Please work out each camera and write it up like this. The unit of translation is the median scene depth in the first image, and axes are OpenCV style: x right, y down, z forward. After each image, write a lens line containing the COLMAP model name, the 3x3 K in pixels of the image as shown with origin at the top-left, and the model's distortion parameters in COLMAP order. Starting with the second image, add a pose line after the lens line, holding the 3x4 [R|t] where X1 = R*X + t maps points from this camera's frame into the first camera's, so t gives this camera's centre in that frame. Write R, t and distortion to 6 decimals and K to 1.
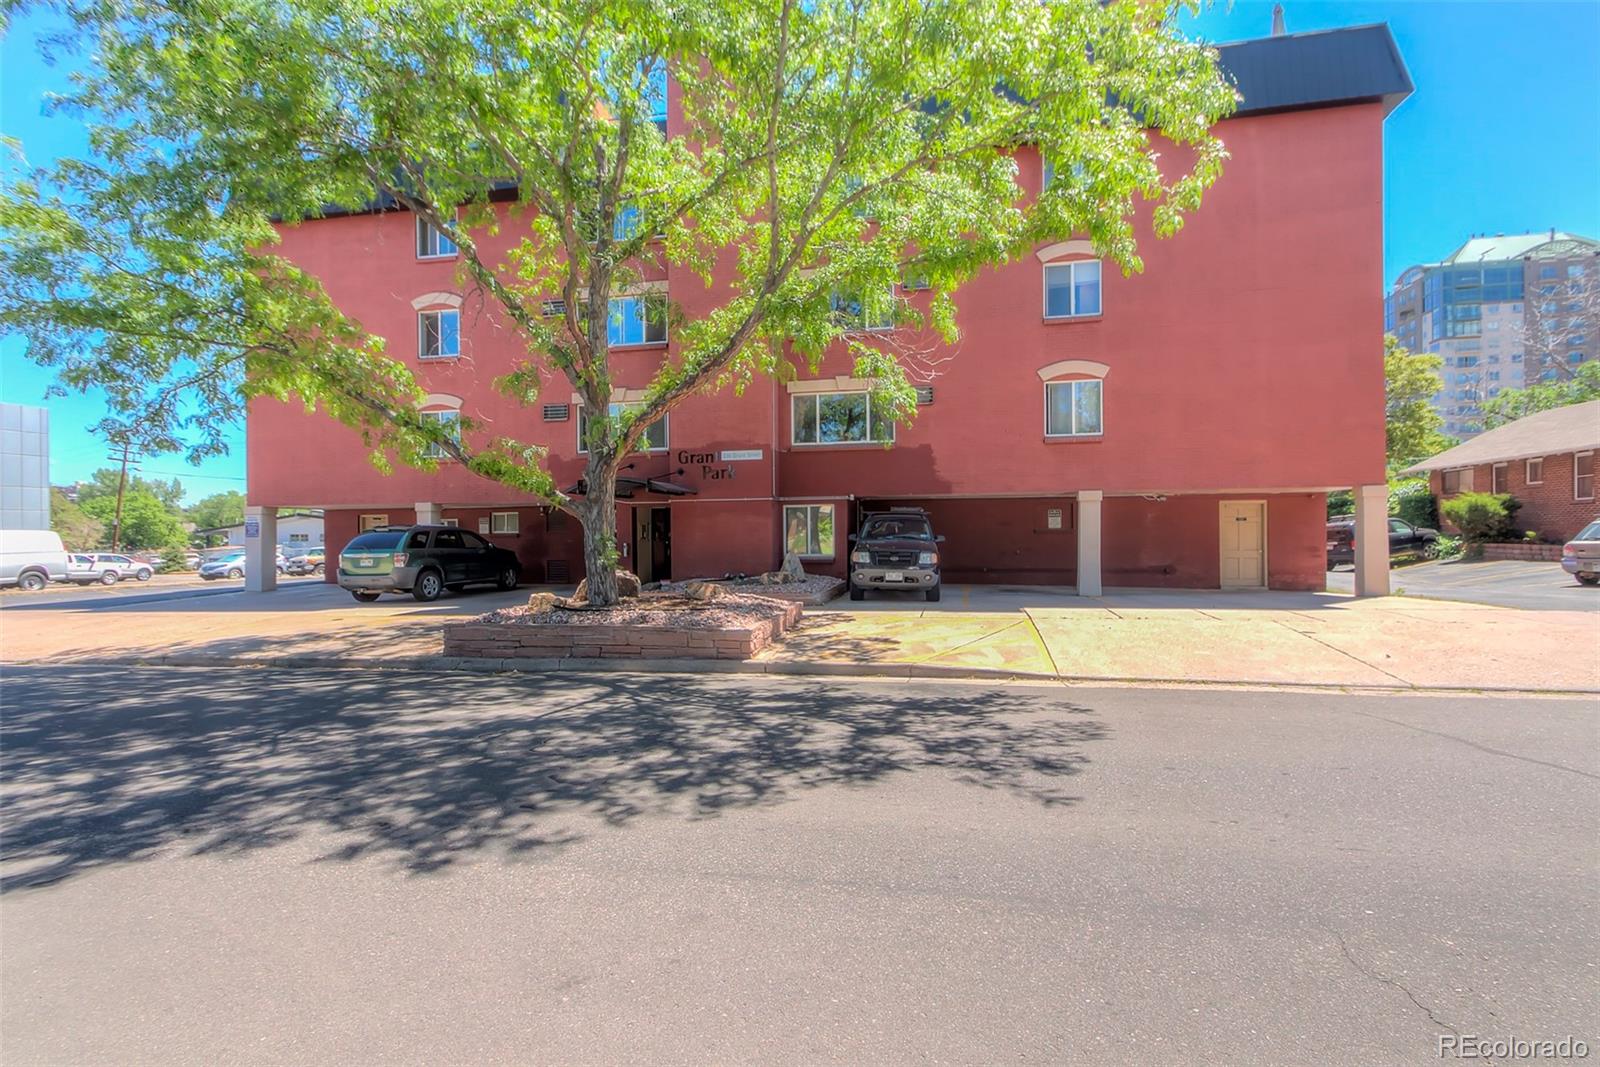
lens RADIAL K [[762.0, 0, 812.7], [0, 762.0, 532.6], [0, 0, 1]] dist [0.012568, -0.006620]
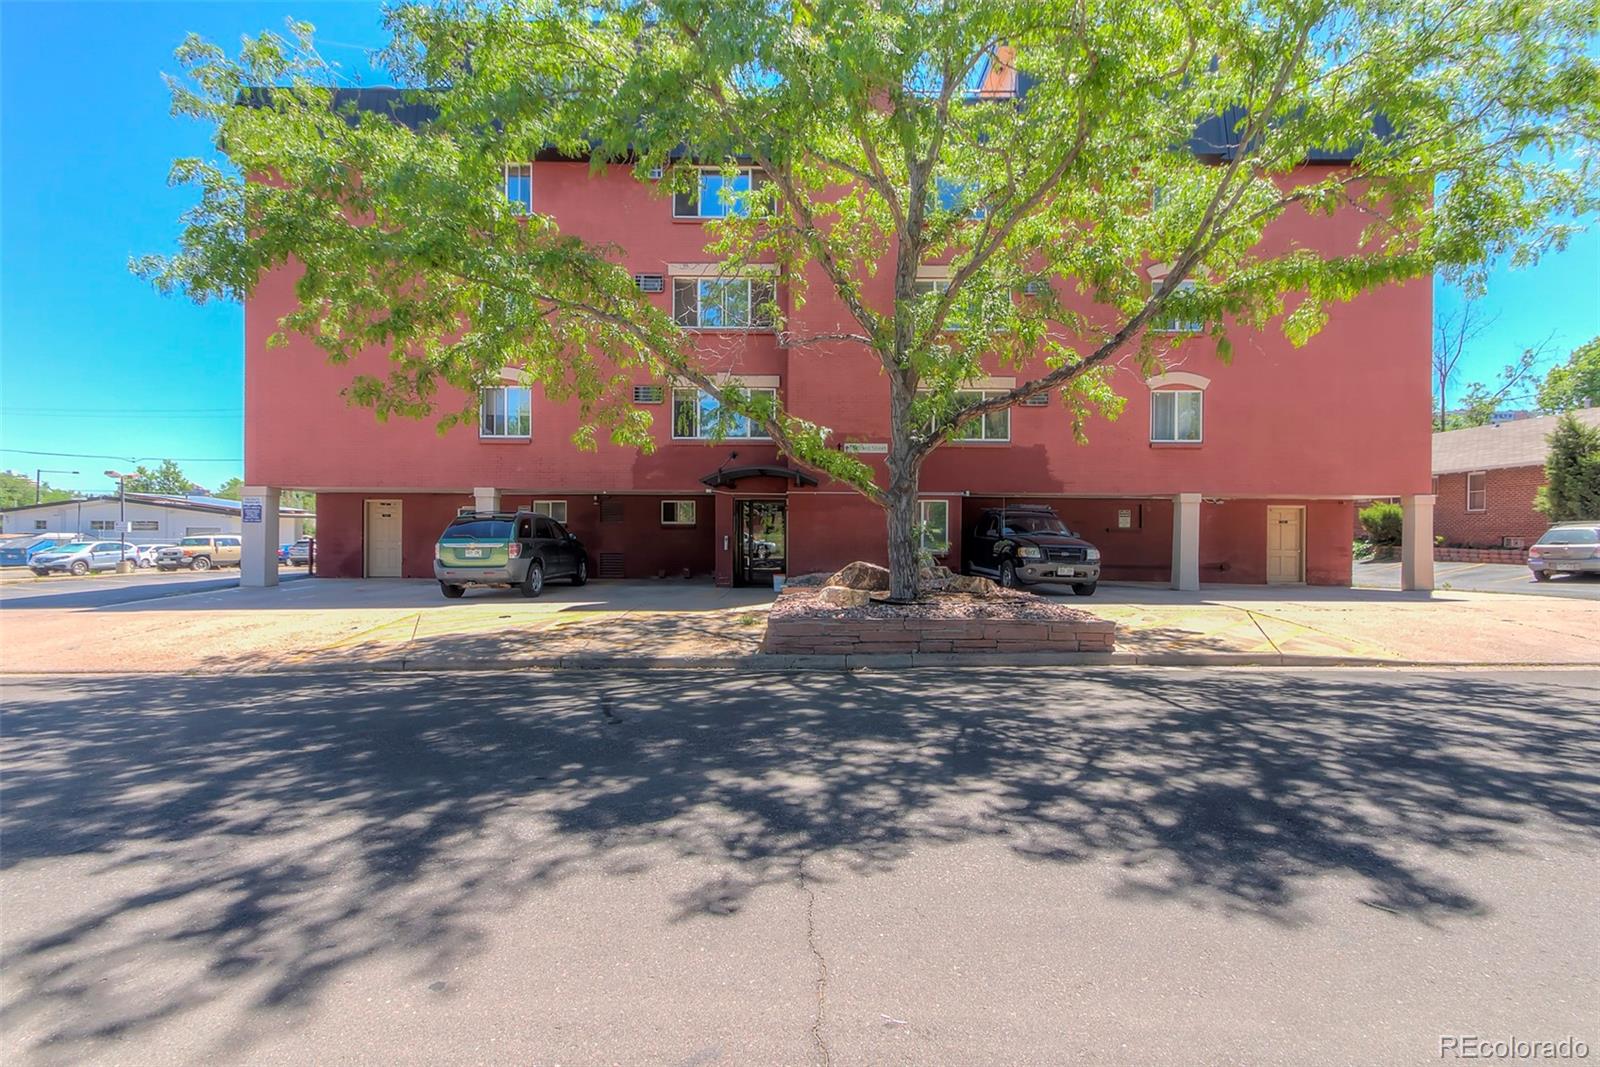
lens RADIAL K [[762.0, 0, 807.3], [0, 762.0, 531.8], [0, 0, 1]] dist [0.012568, -0.006620]
pose [[0.979164, 0.015018, 0.202515, -0.373579], [-0.015587, 0.999878, 0.001215, 0.006710], [-0.202472, -0.004347, 0.979278, 0.048846]]
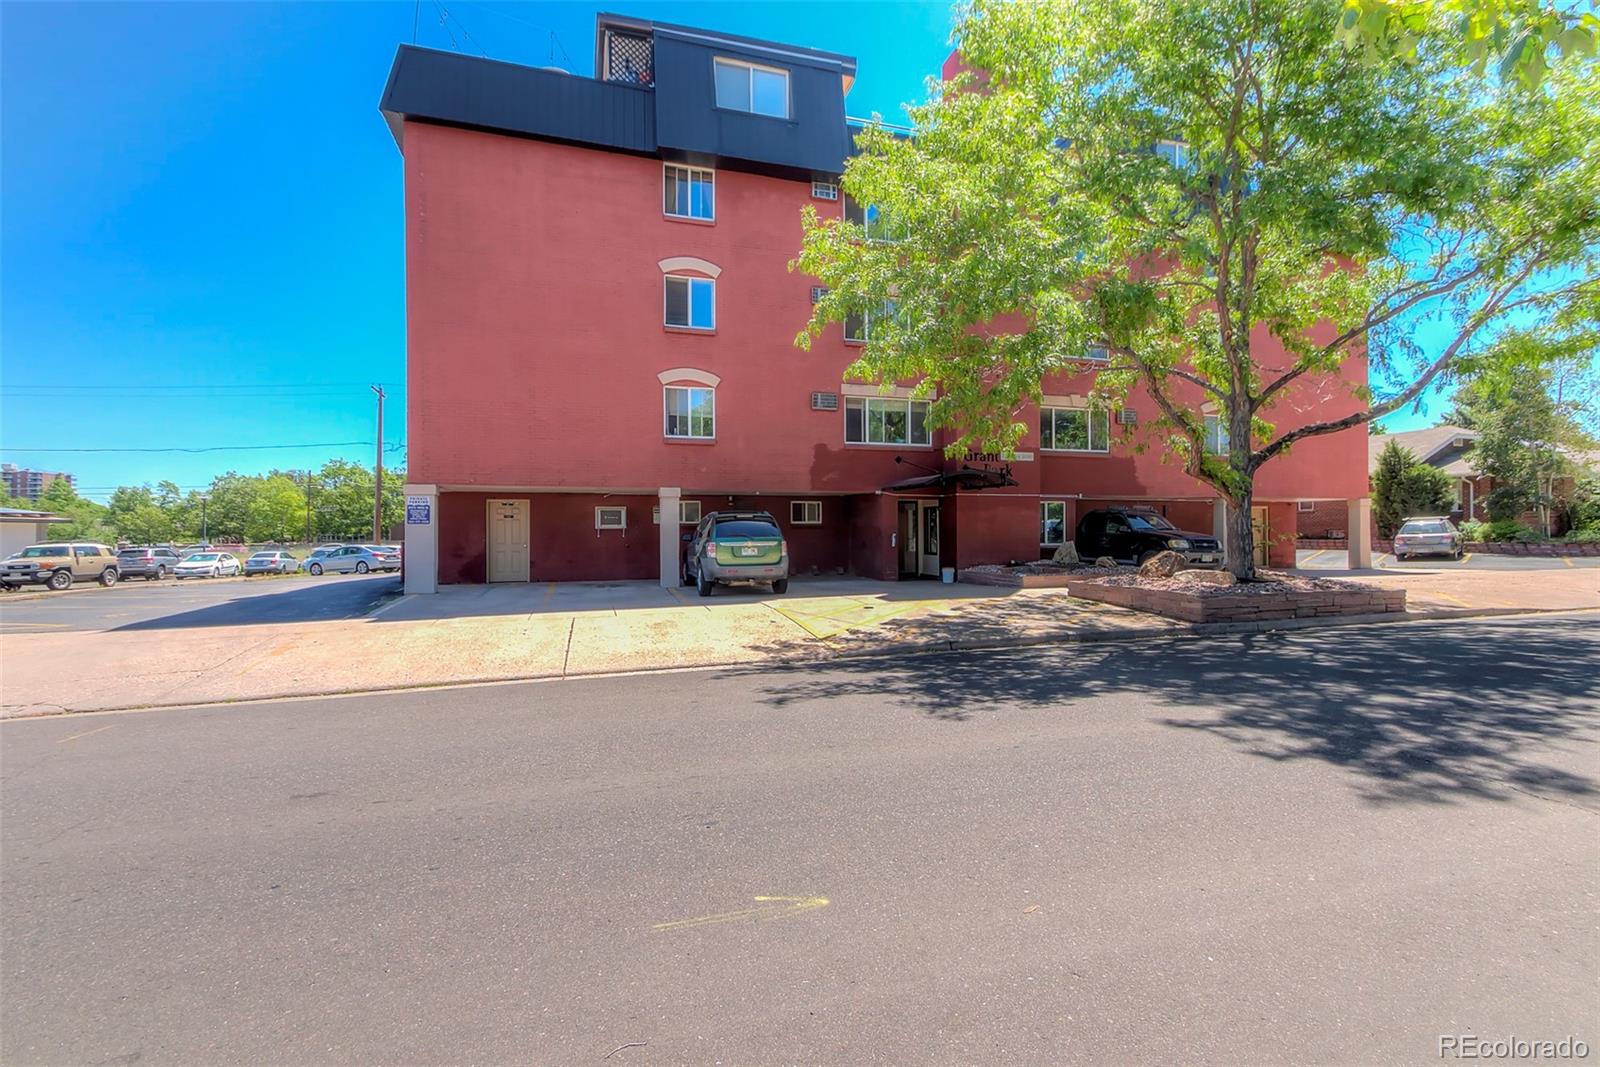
lens RADIAL K [[762.0, 0, 812.7], [0, 762.0, 525.2], [0, 0, 1]] dist [0.012568, -0.006620]
pose [[0.874759, 0.010553, 0.484444, -0.933379], [-0.005182, 0.999909, -0.012425, 0.017439], [-0.484531, 0.008358, 0.874734, 0.160490]]
